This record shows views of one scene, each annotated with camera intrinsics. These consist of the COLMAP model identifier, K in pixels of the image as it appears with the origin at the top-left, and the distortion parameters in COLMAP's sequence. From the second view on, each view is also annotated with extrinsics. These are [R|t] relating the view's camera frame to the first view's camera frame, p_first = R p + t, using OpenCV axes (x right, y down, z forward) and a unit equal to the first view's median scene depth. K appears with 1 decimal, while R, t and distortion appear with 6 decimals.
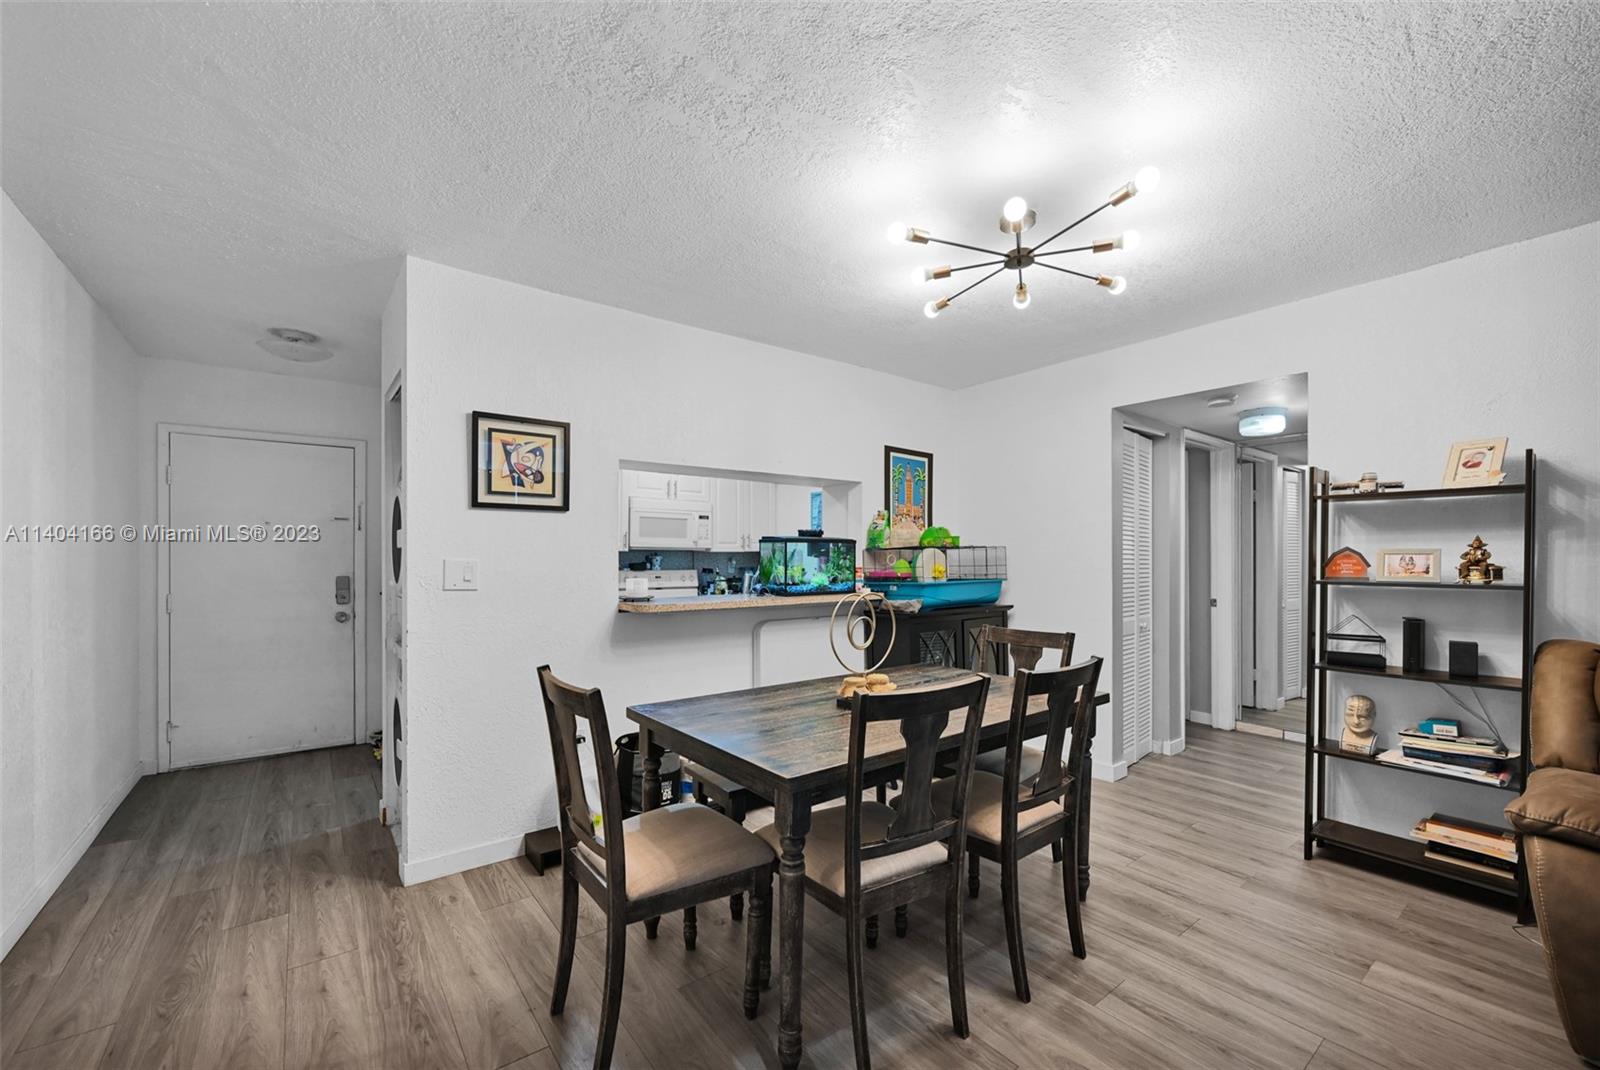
lens RADIAL K [[646.1, 0, 806.8], [0, 646.1, 560.7], [0, 0, 1]] dist [-0.002226, -0.000222]
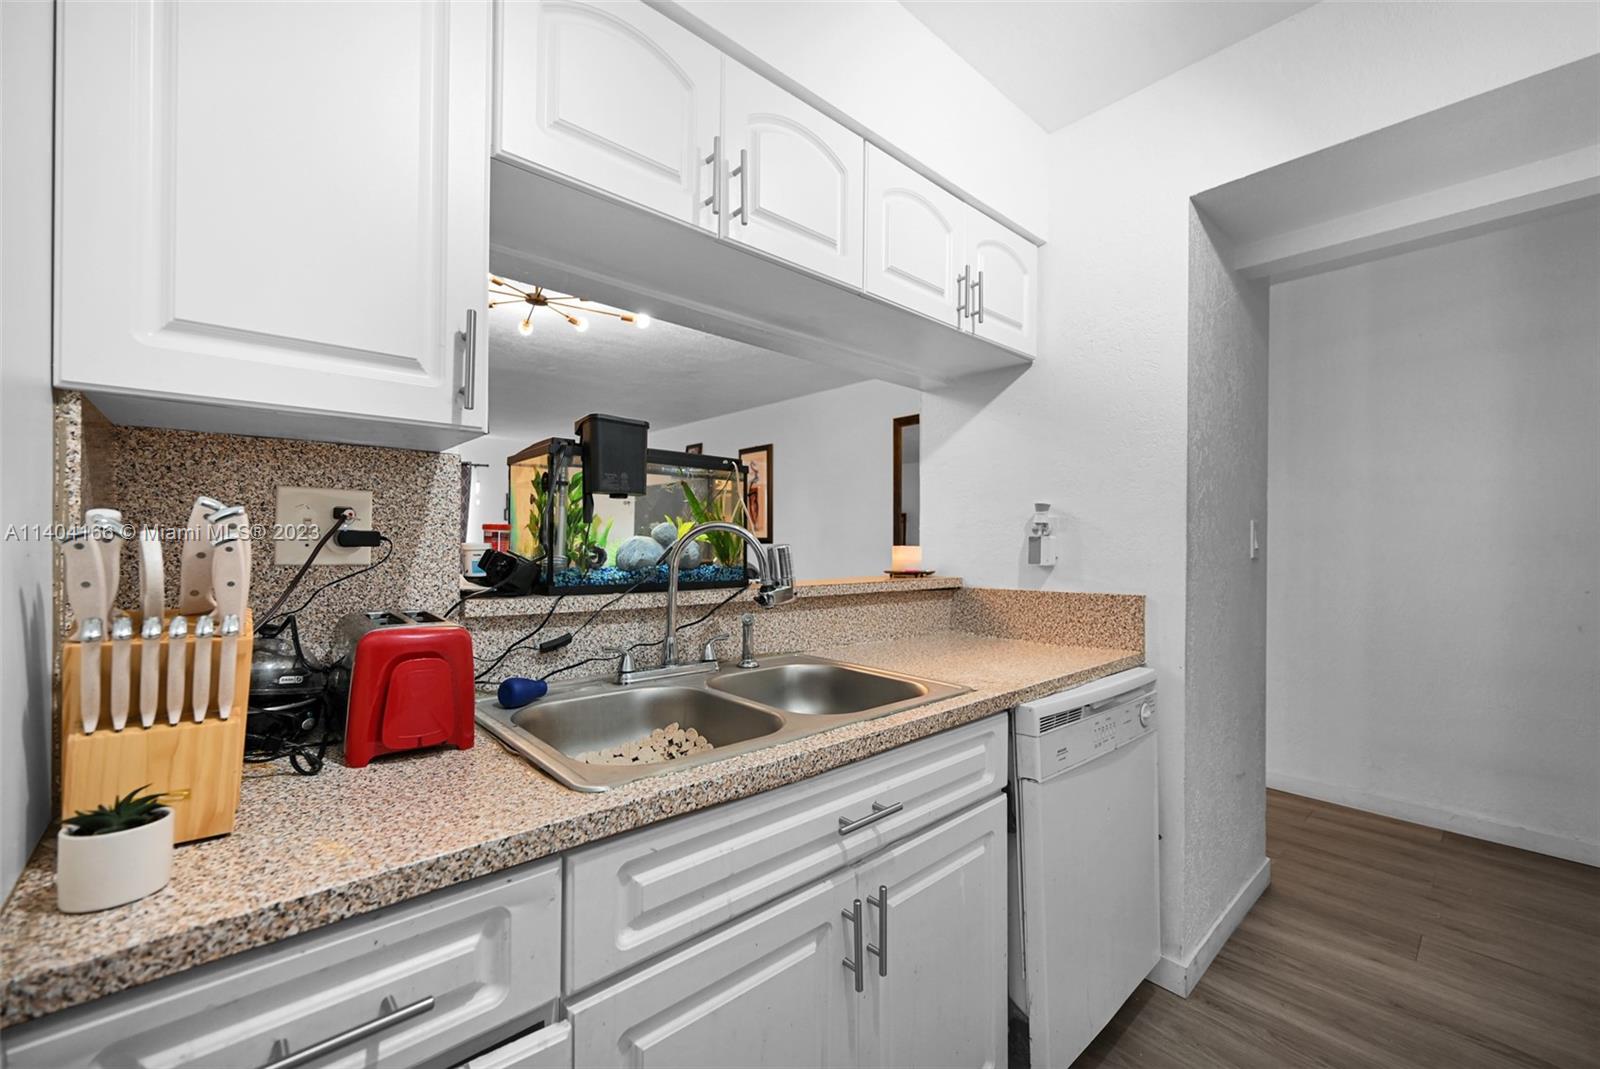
lens RADIAL K [[645.3, 0, 793.4], [0, 645.3, 540.9], [0, 0, 1]] dist [-0.000525, -0.000021]
pose [[-0.997974, -0.005084, -0.063422, -0.104127], [-0.005203, 0.999985, 0.001717, 0.025391], [0.063412, 0.002043, -0.997985, 1.997515]]
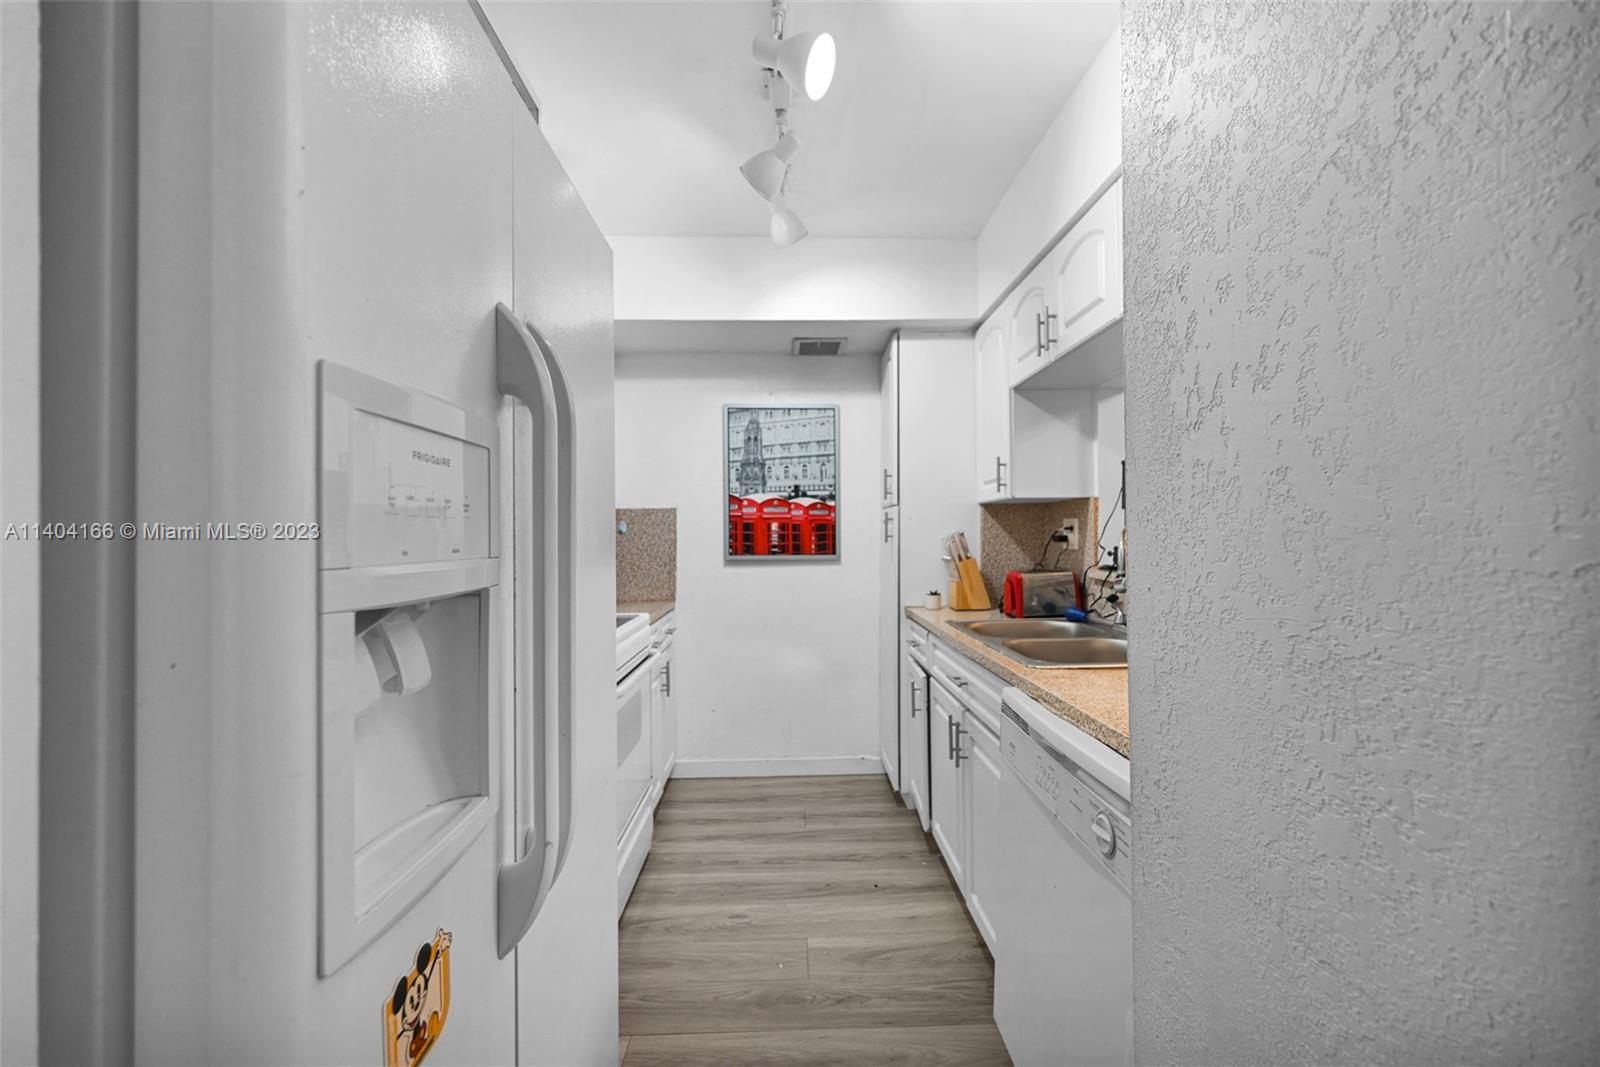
lens RADIAL K [[644.1, 0, 808.0], [0, 644.1, 531.8], [0, 0, 1]] dist [-0.001624, 0.000262]
pose [[0.584473, -0.001779, 0.811412, -0.870697], [0.007785, 0.999964, -0.003415, 0.016688], [-0.811376, 0.008312, 0.584465, 1.331010]]
